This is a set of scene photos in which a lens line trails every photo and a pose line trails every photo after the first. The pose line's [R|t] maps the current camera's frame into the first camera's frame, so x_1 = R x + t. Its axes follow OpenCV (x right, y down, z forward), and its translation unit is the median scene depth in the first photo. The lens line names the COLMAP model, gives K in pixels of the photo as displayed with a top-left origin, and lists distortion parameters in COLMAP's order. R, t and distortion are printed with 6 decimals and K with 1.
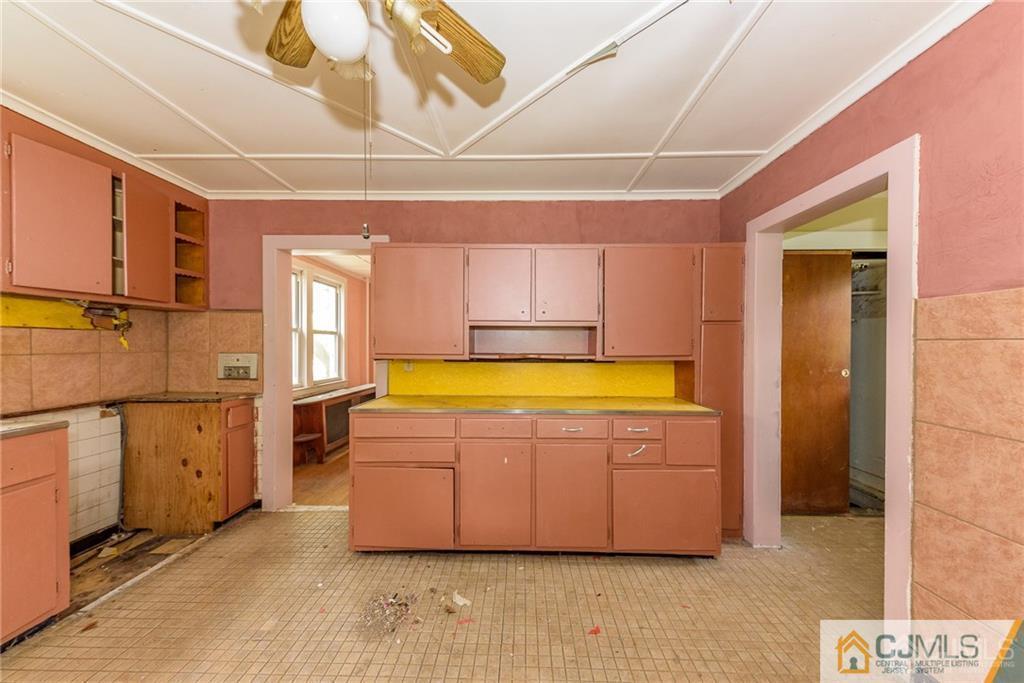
lens RADIAL K [[352.4, 0, 514.4], [0, 352.4, 345.9], [0, 0, 1]] dist [0.012984, -0.002157]
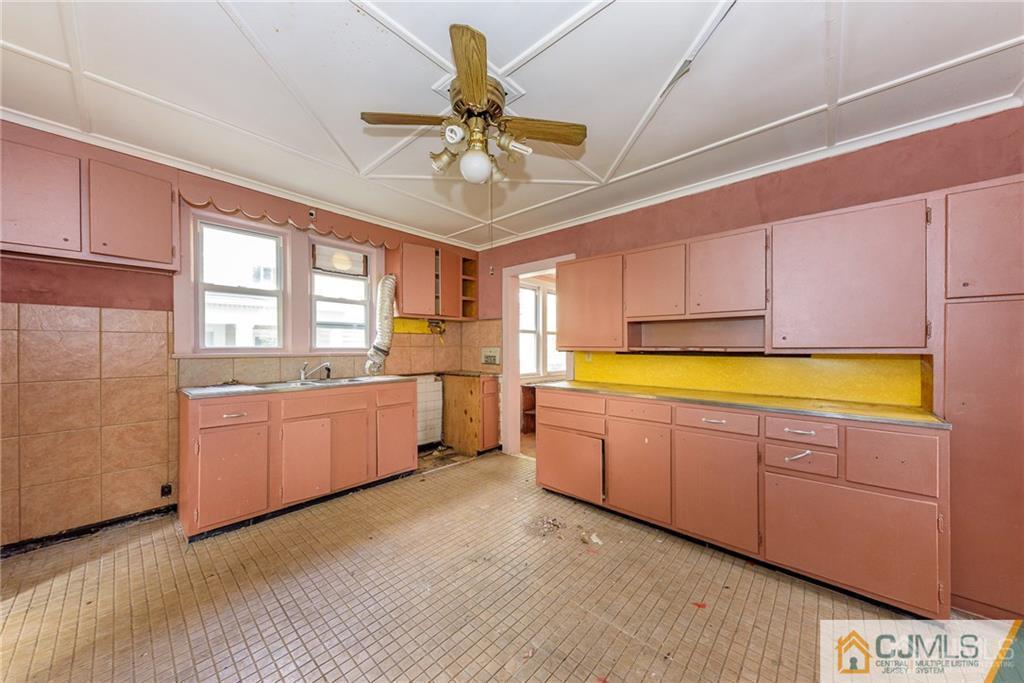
lens RADIAL K [[352.4, 0, 501.7], [0, 352.4, 346.2], [0, 0, 1]] dist [0.012984, -0.002157]
pose [[0.738263, -0.002783, -0.674508, 0.330381], [0.000299, 0.999993, -0.003799, 0.025265], [0.674513, 0.002603, 0.738258, -0.115274]]
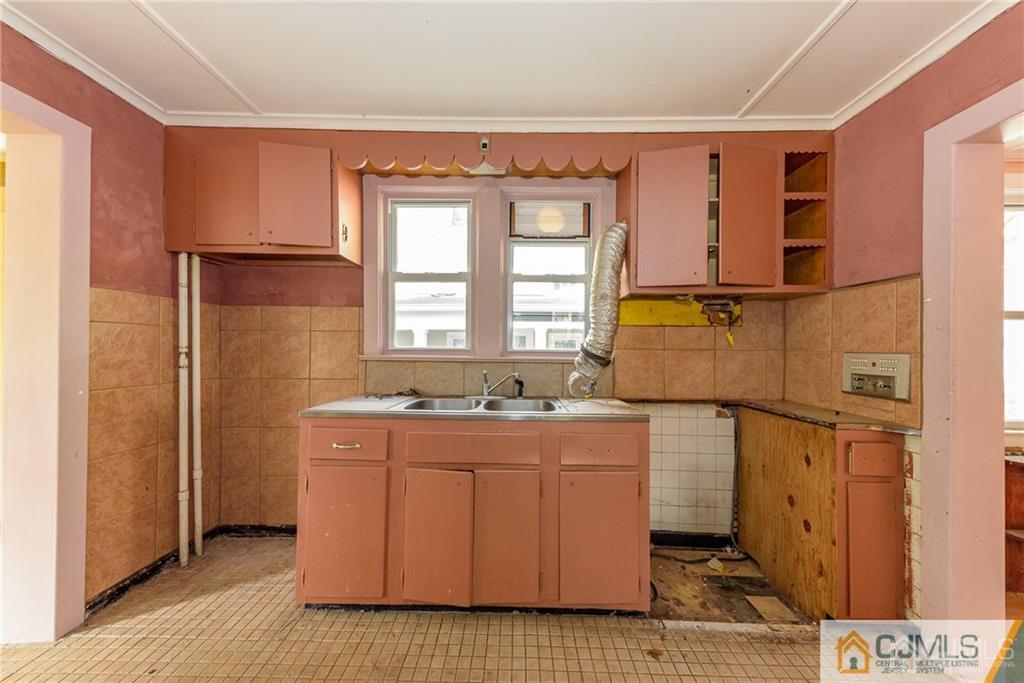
lens RADIAL K [[352.4, 0, 512.4], [0, 352.4, 346.8], [0, 0, 1]] dist [0.012984, -0.002157]
pose [[0.016203, -0.007315, -0.999842, -0.207998], [-0.011874, 0.999901, -0.007507, 0.024665], [0.999798, 0.011993, 0.016114, 0.424860]]
